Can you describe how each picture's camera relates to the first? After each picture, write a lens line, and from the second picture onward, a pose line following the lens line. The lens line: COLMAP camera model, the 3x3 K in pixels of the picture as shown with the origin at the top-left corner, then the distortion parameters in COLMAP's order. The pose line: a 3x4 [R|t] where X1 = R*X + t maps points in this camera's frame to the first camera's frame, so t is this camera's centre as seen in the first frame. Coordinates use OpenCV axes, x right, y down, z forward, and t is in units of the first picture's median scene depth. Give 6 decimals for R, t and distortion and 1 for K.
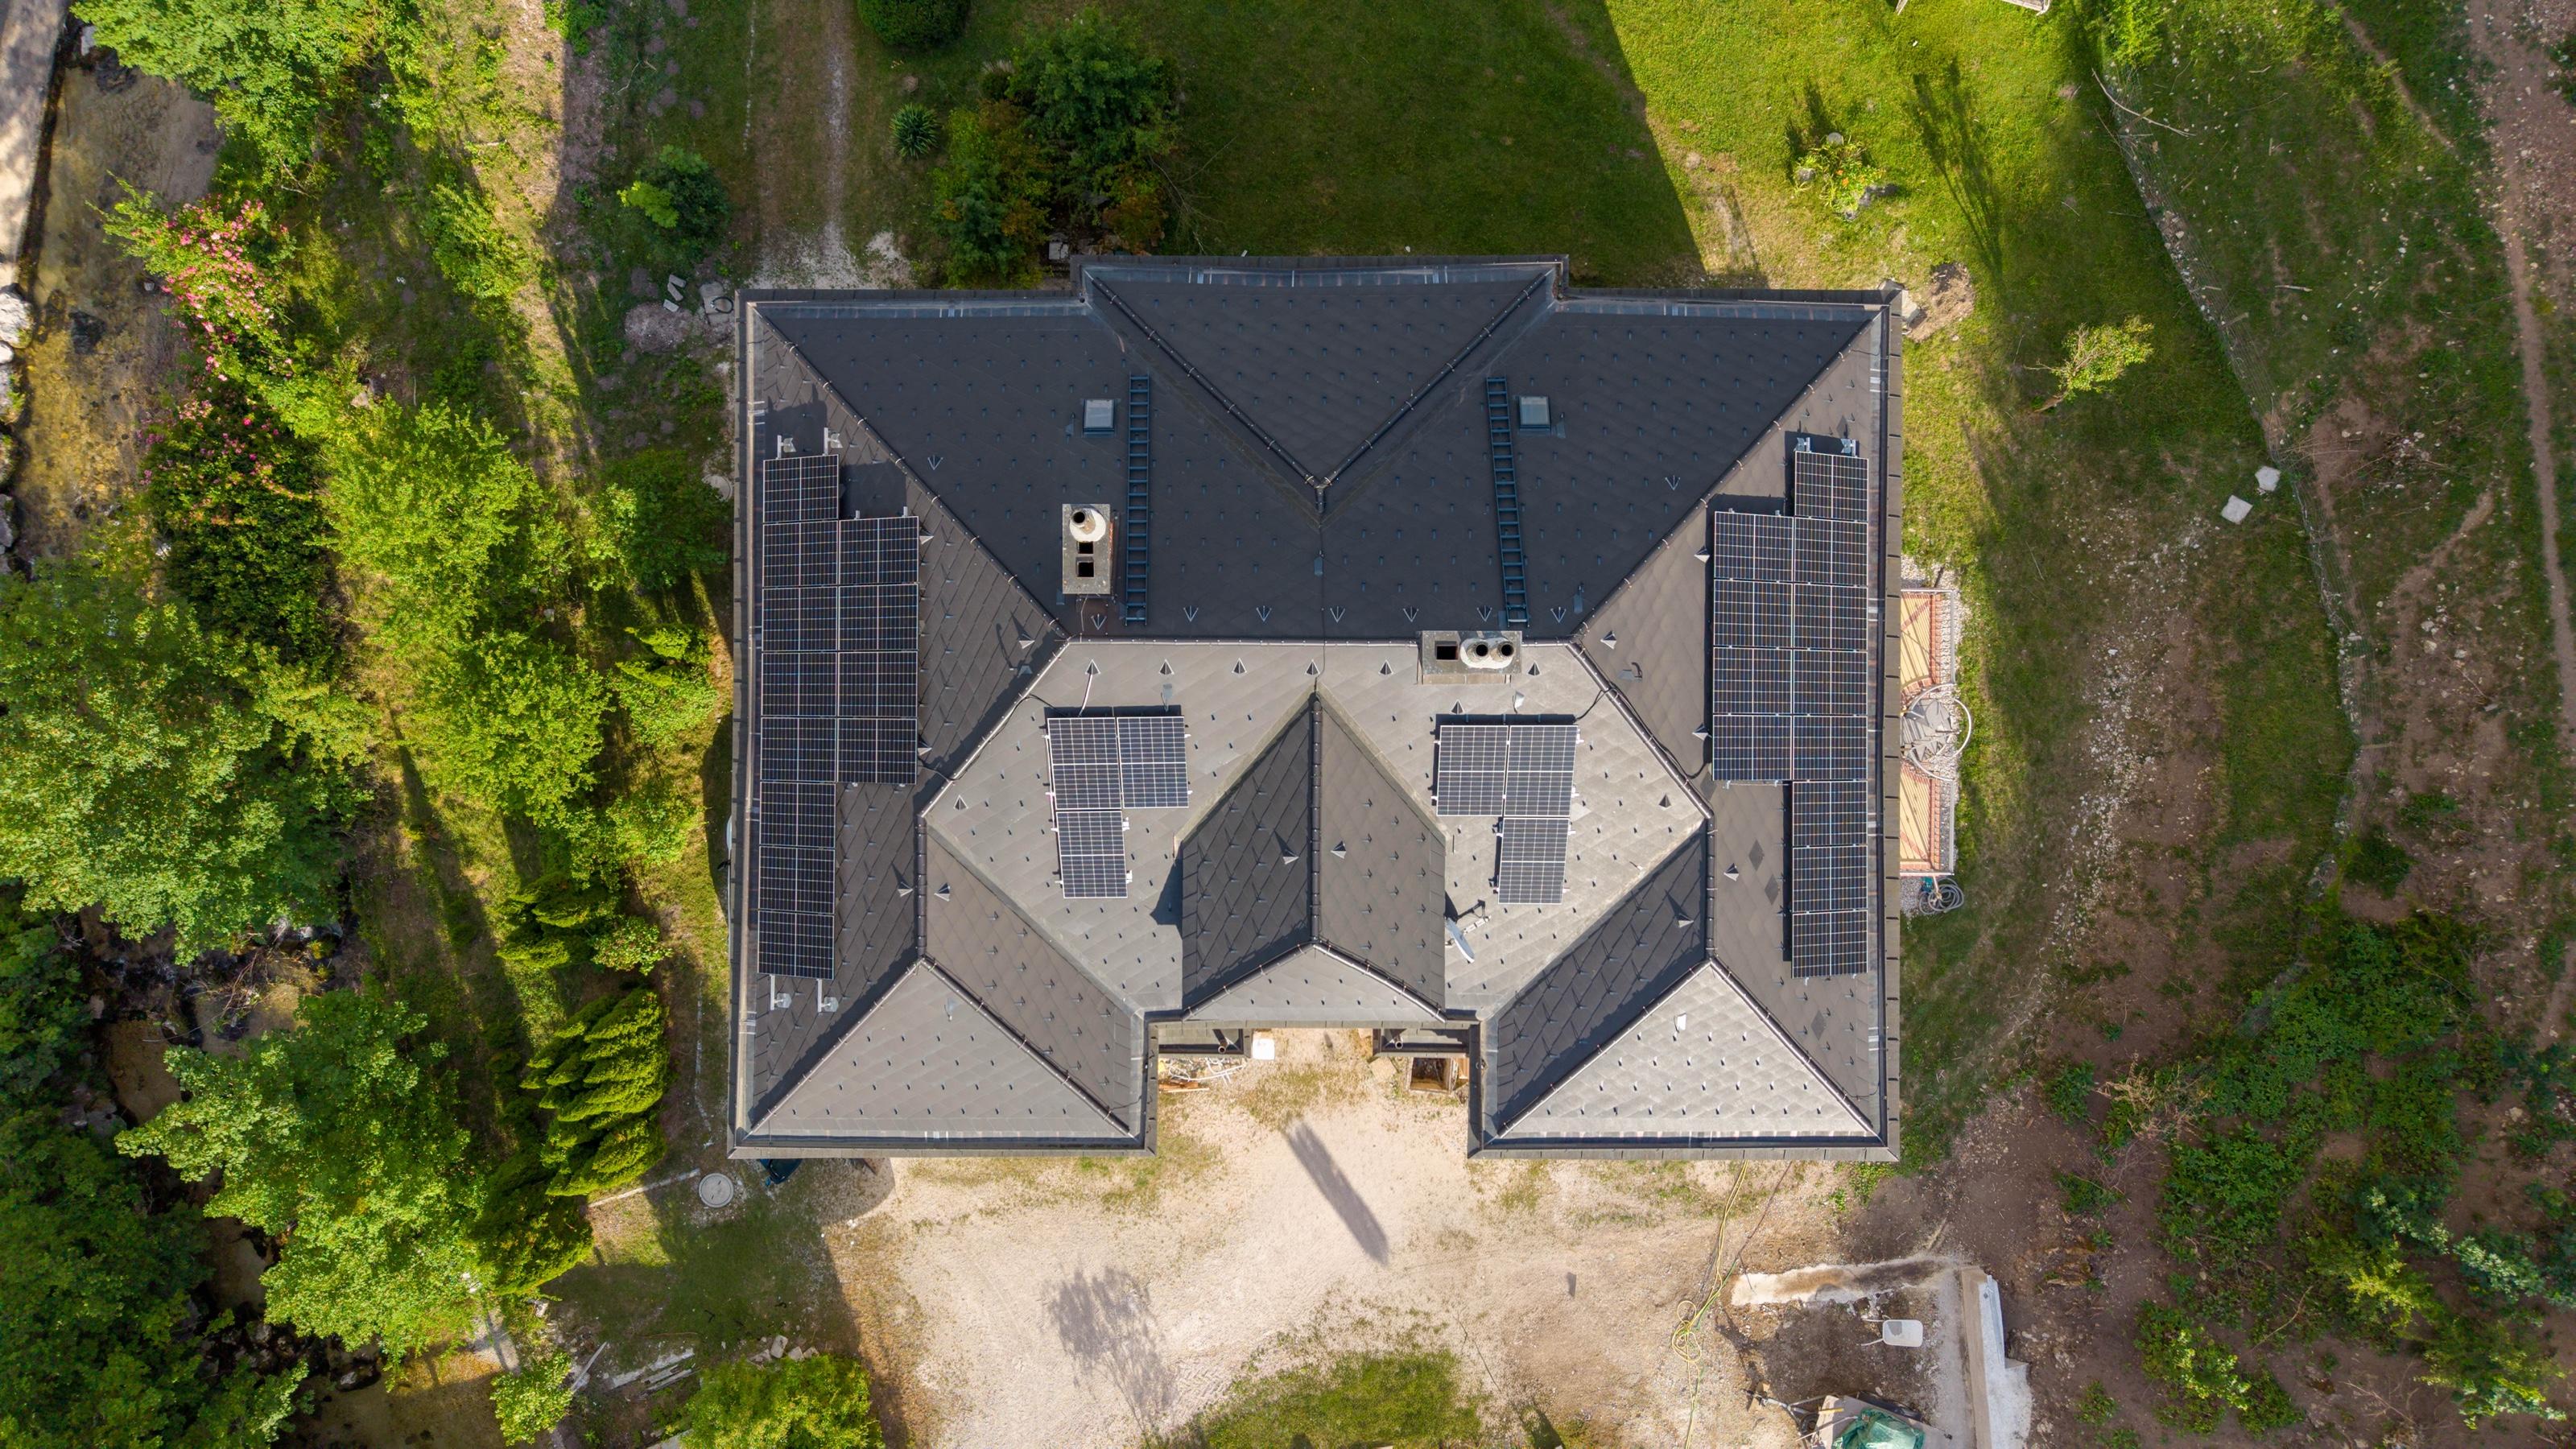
lens RADIAL K [[1714.4, 0, 1288.0], [0, 1714.4, 724.5], [0, 0, 1]] dist [0.022108, -0.024433]
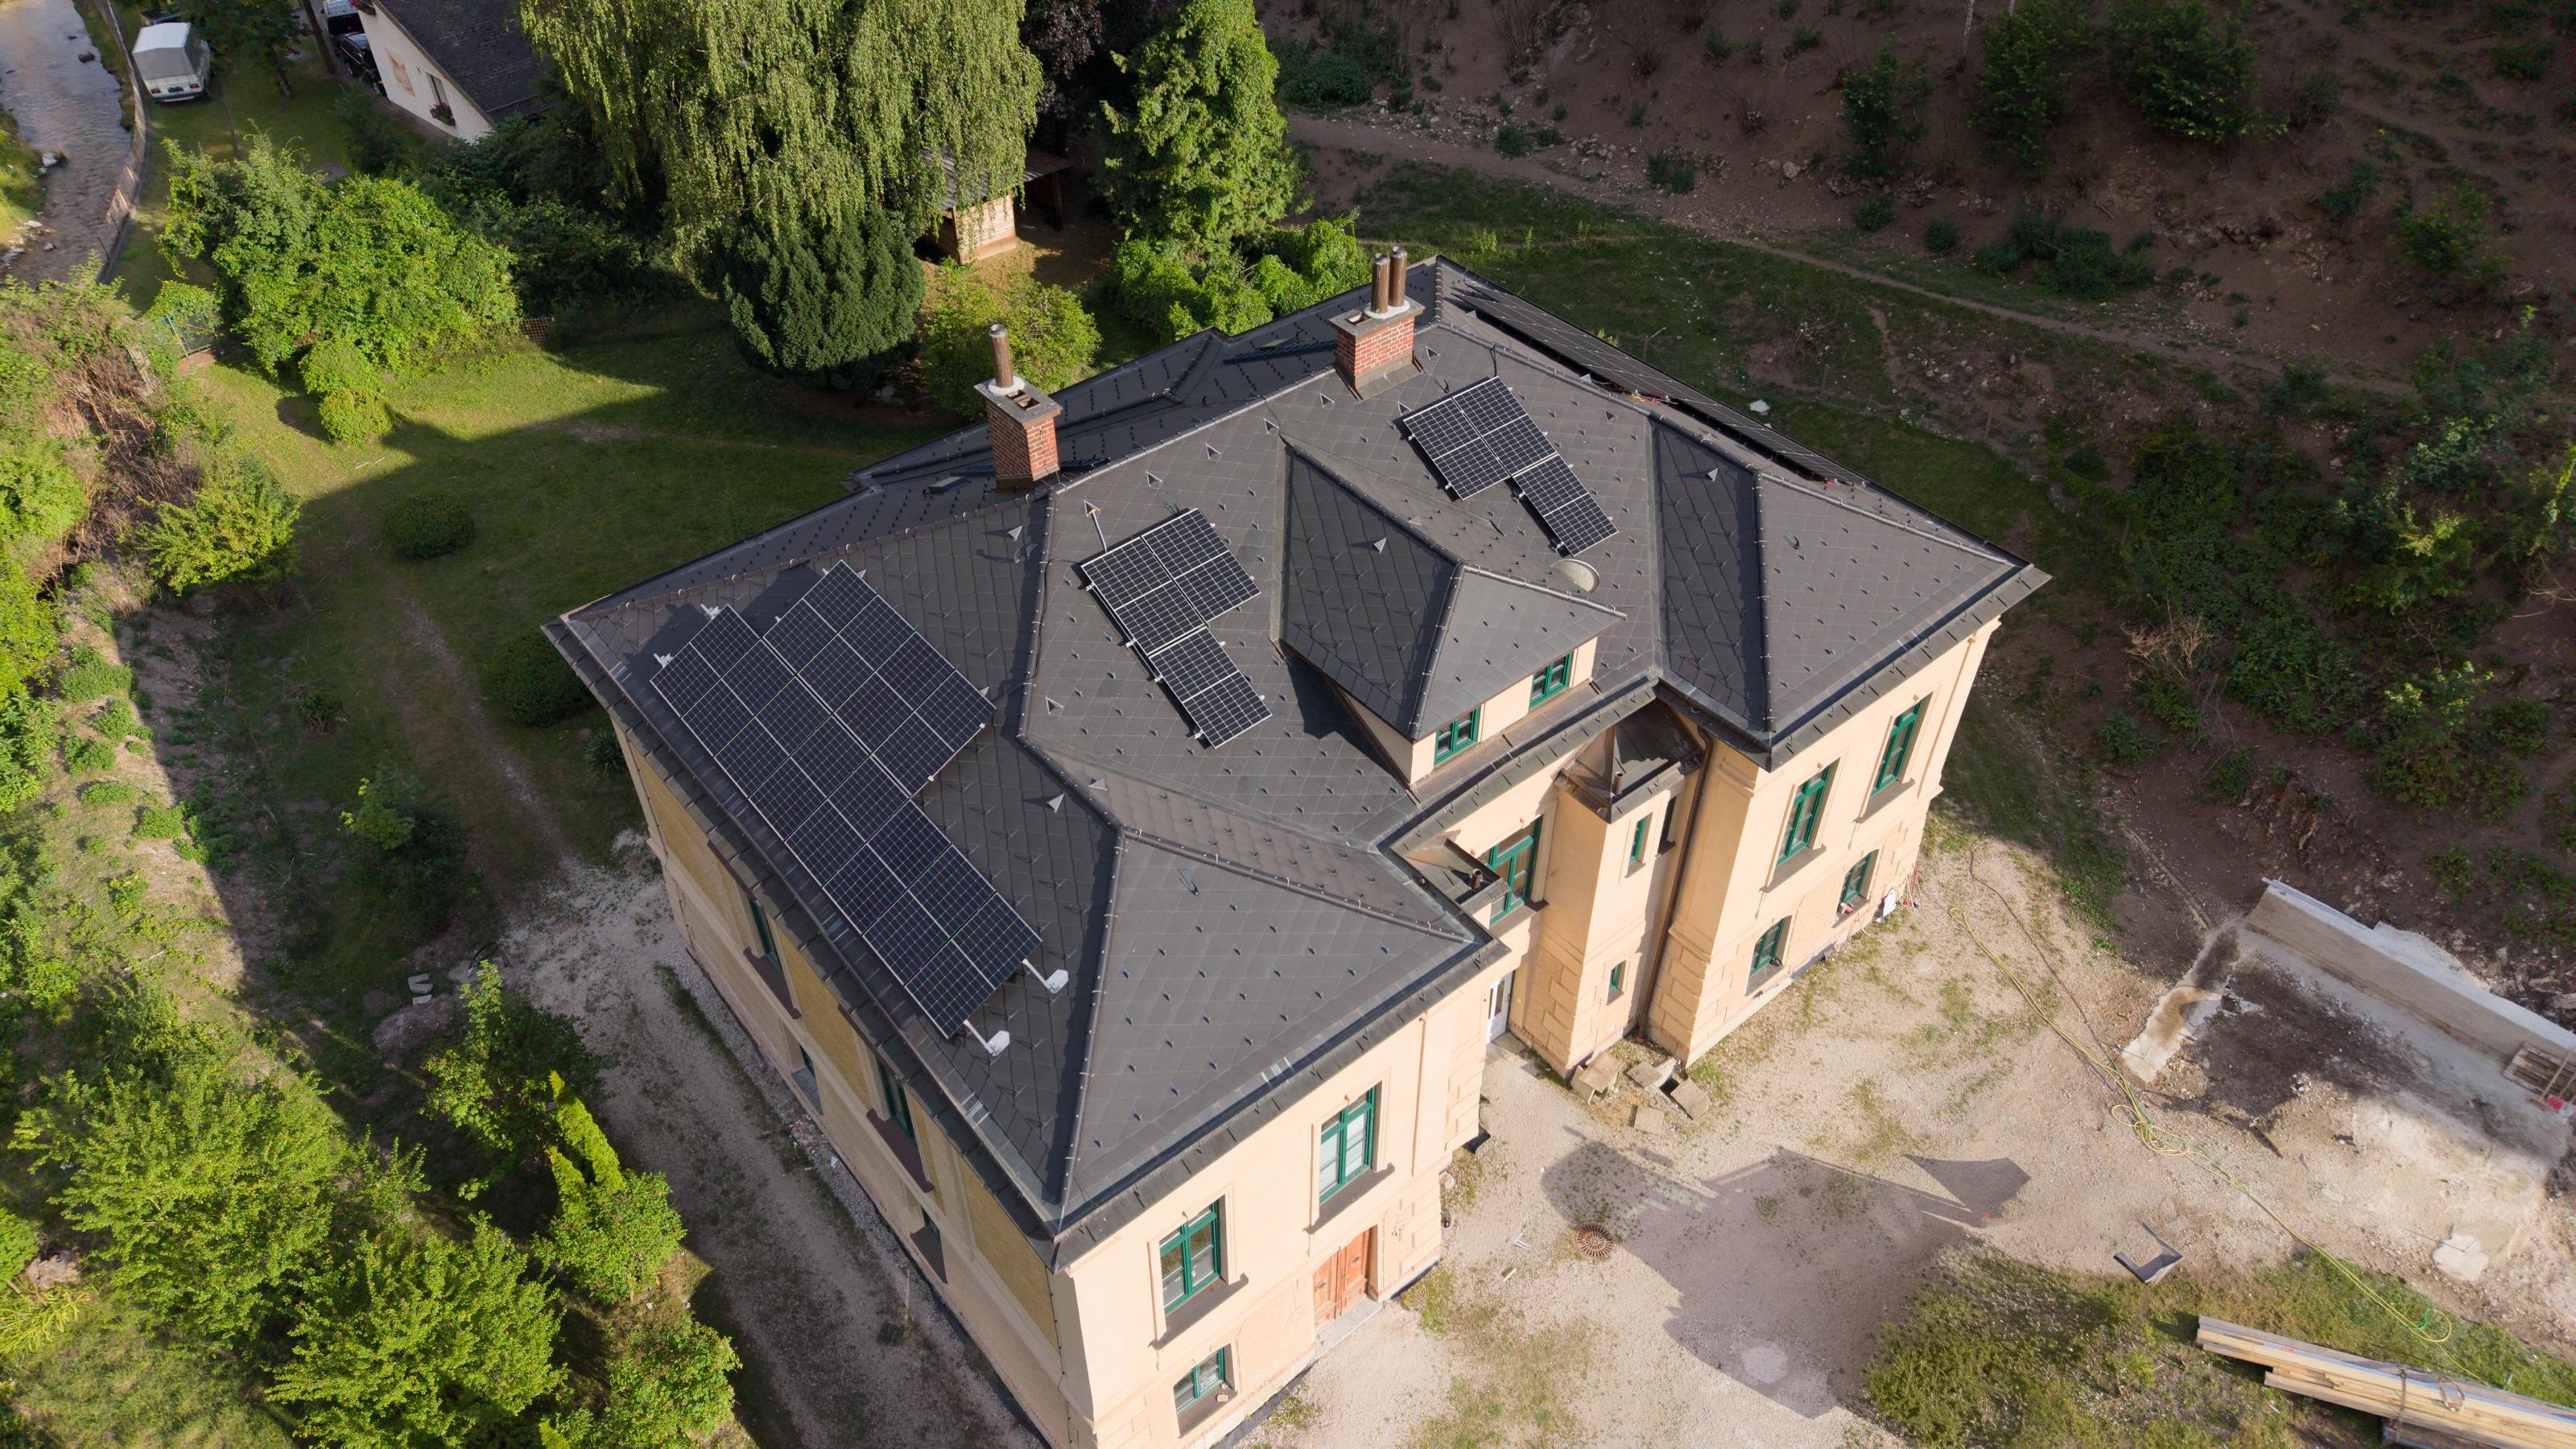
lens RADIAL K [[1740.4, 0, 1276.2], [0, 1740.4, 715.3], [0, 0, 1]] dist [0.001751, 0.000195]
pose [[0.769187, -0.427576, 0.474899, -0.385229], [0.639017, 0.518136, -0.568501, 0.454392], [-0.002985, 0.740752, 0.671772, 0.310658]]
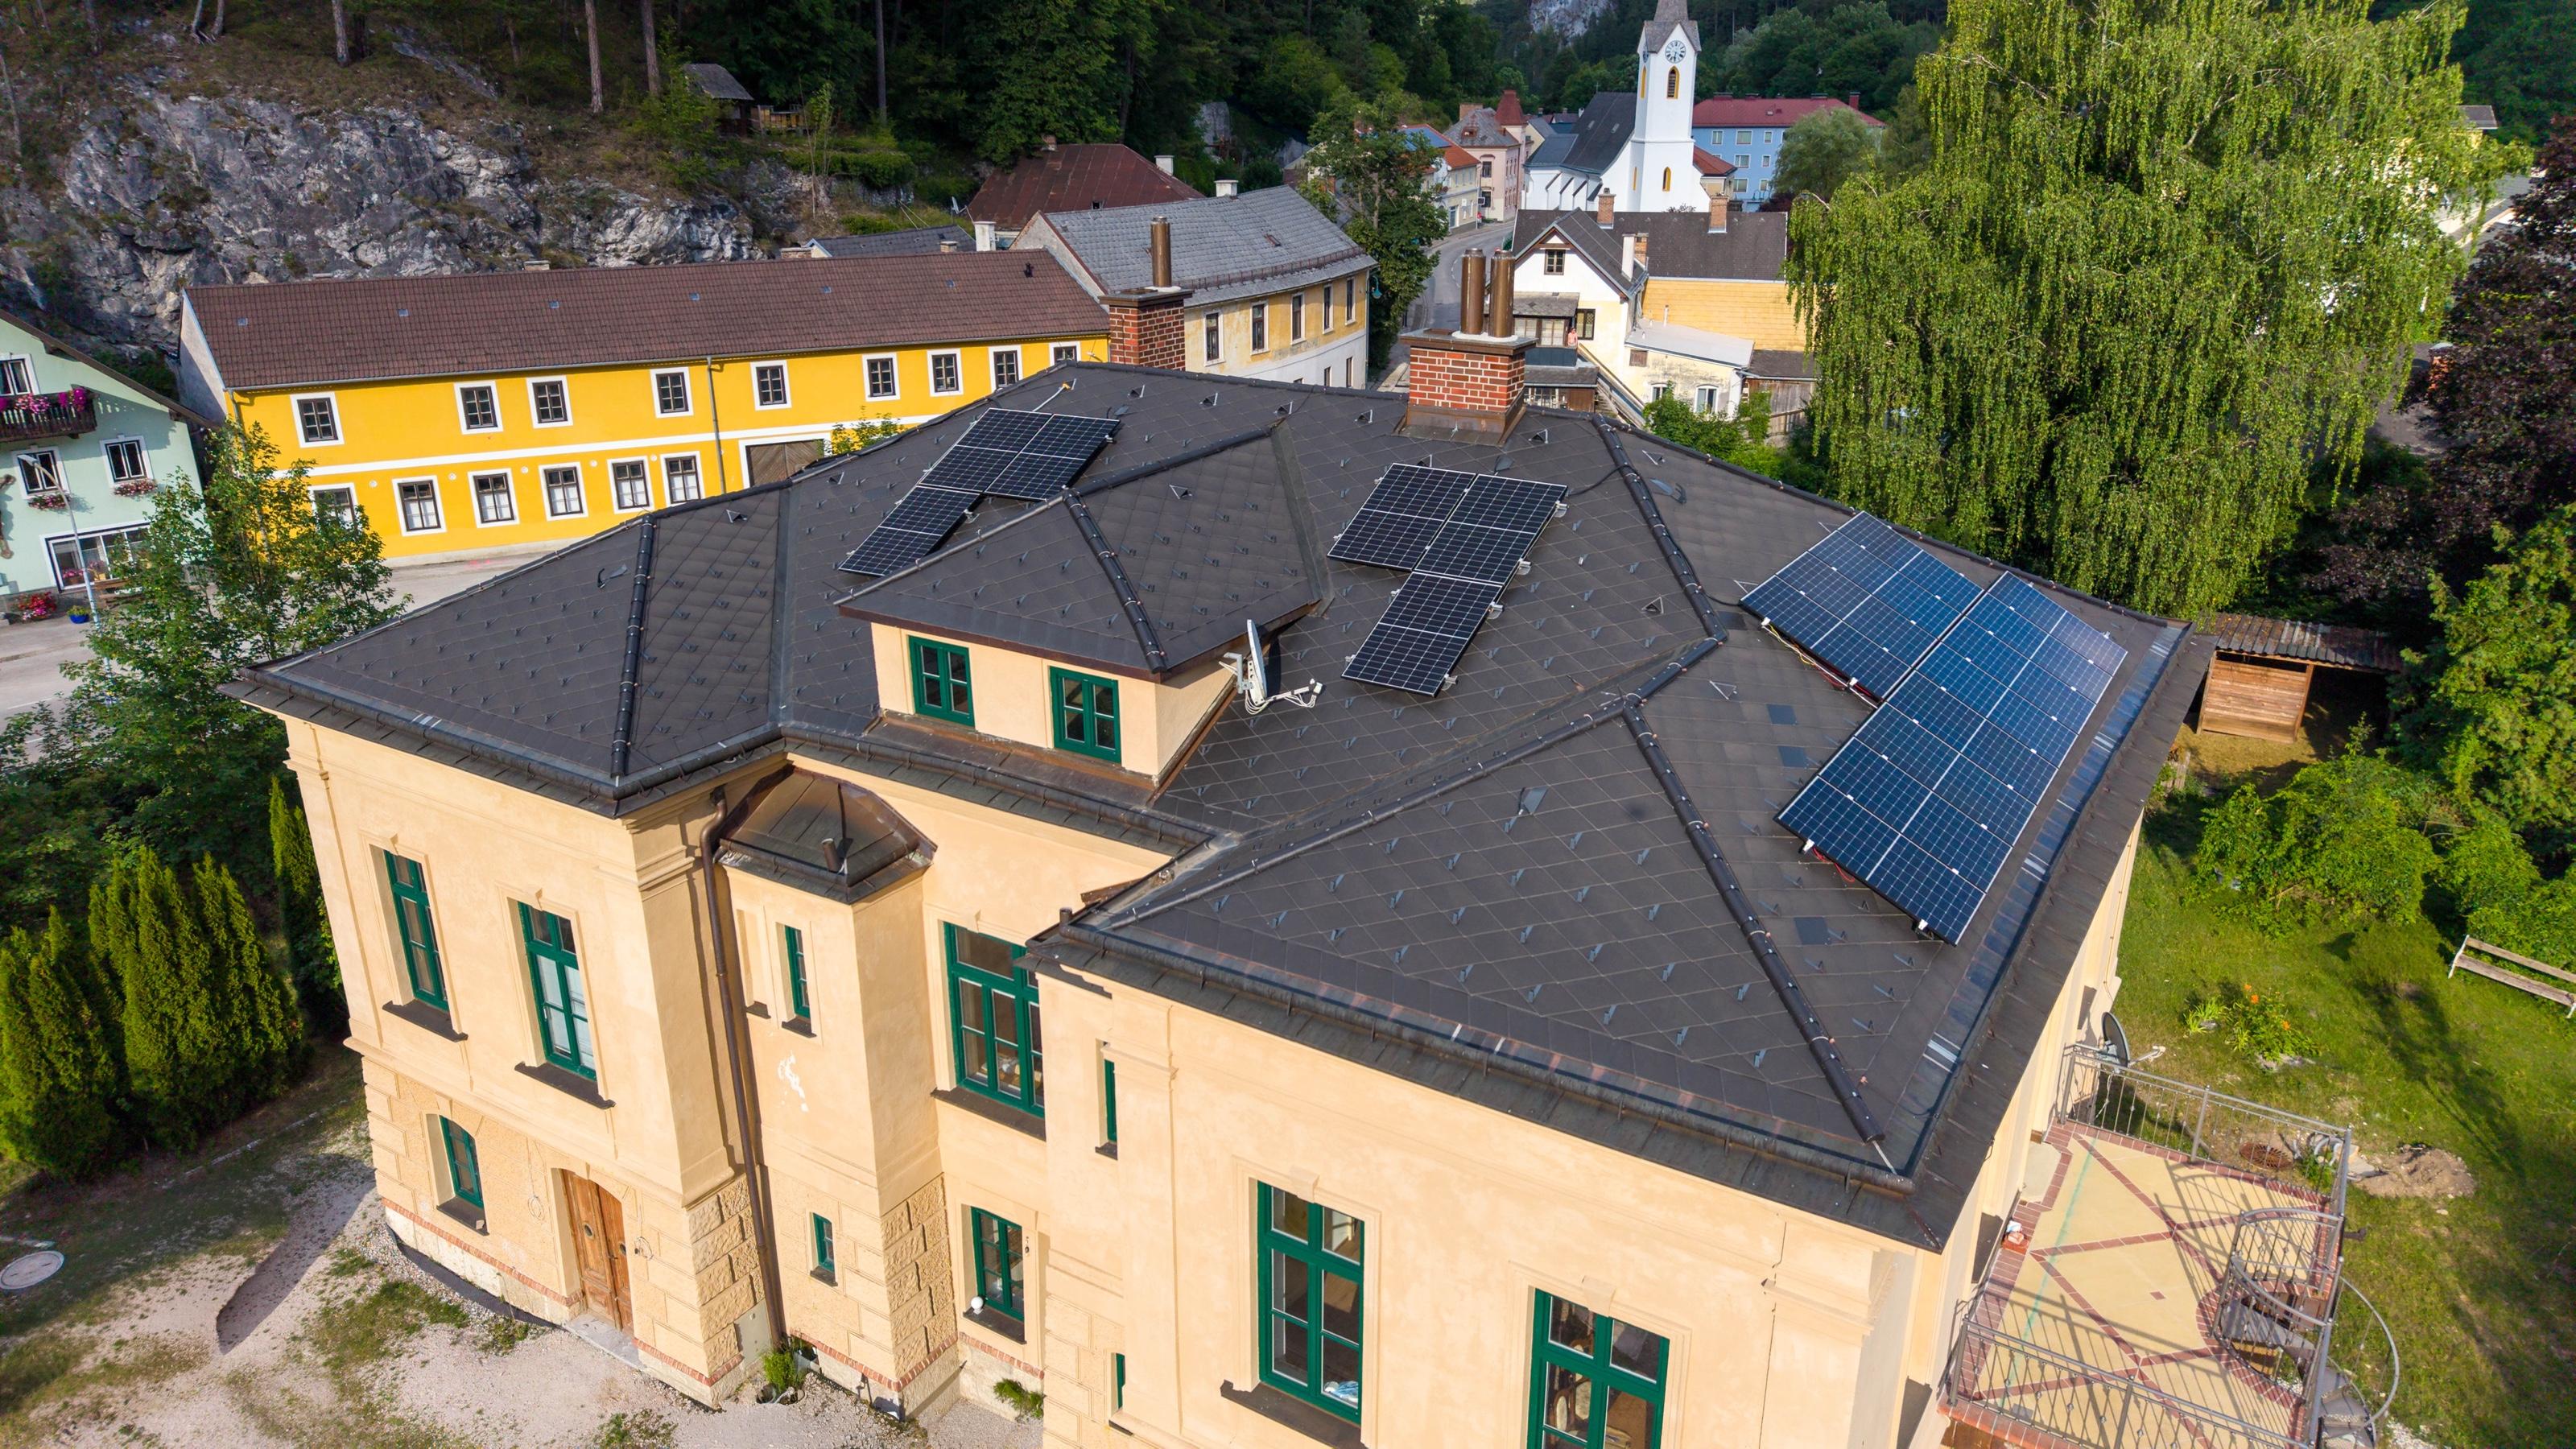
lens RADIAL K [[1714.4, 0, 1288.0], [0, 1714.4, 724.5], [0, 0, 1]] dist [0.022108, -0.024433]
pose [[0.843440, 0.187075, -0.503600, 0.318156], [-0.537207, 0.301148, -0.787857, 0.454622], [0.004270, 0.935047, 0.354498, 0.608255]]
